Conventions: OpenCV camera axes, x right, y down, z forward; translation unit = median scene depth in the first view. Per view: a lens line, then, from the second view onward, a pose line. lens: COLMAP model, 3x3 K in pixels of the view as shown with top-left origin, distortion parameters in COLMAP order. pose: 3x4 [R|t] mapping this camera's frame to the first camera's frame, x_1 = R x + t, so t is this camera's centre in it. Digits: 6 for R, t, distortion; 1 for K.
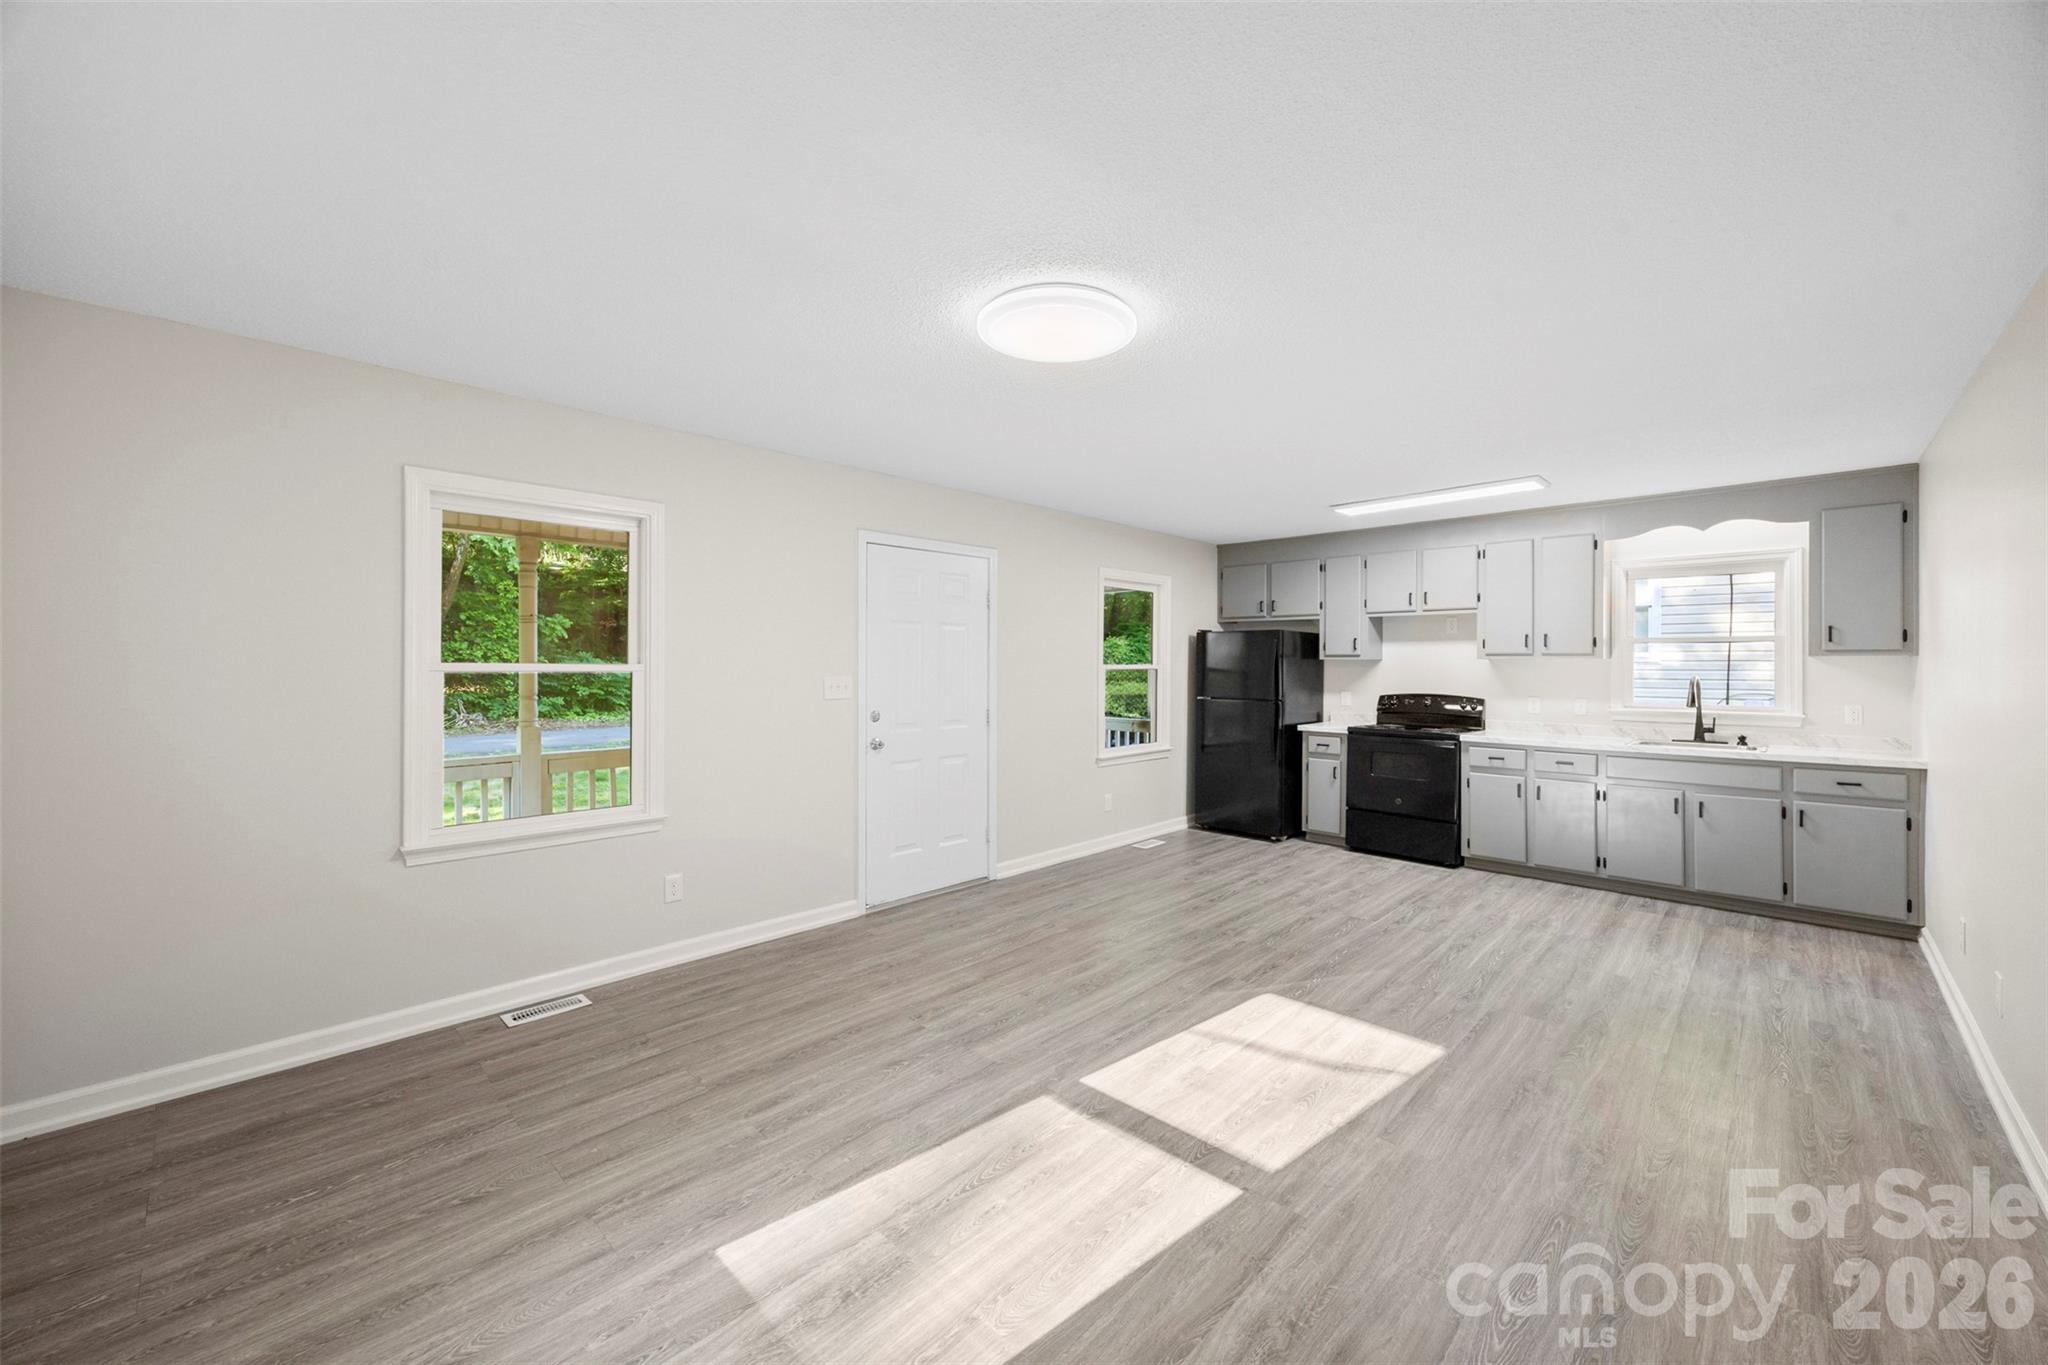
lens RADIAL K [[779.5, 0, 1037.0], [0, 779.5, 662.8], [0, 0, 1]] dist [-0.004339, 0.000271]
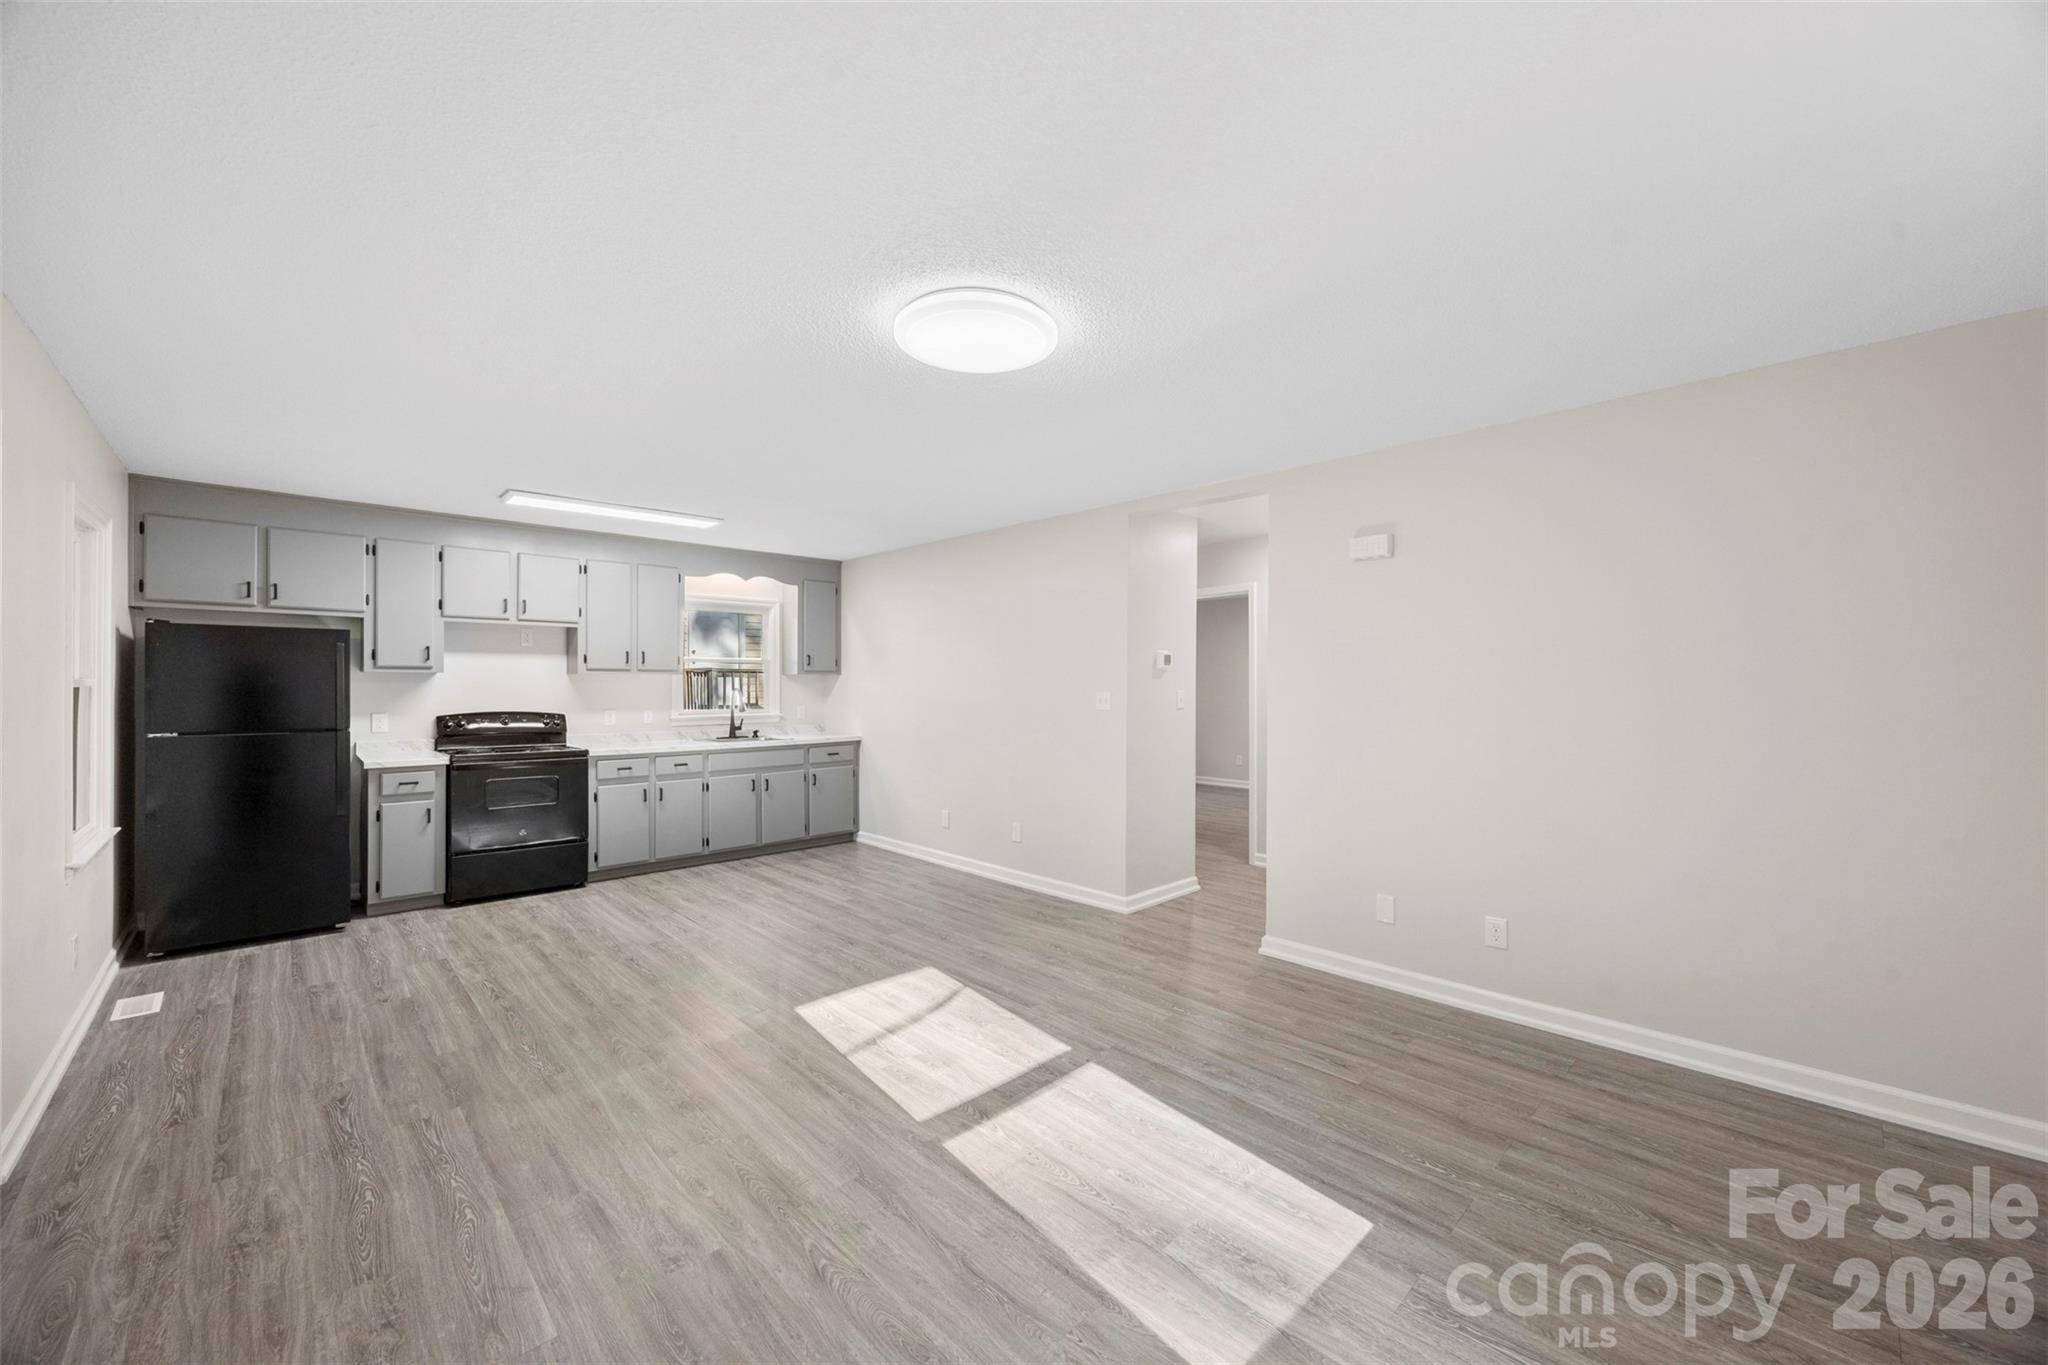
lens RADIAL K [[779.5, 0, 1029.6], [0, 779.5, 686.8], [0, 0, 1]] dist [-0.004339, 0.000271]
pose [[0.041712, -0.008707, 0.999092, -0.544204], [-0.003887, 0.999953, 0.008877, 0.000722], [-0.999122, -0.004254, 0.041676, 0.513441]]
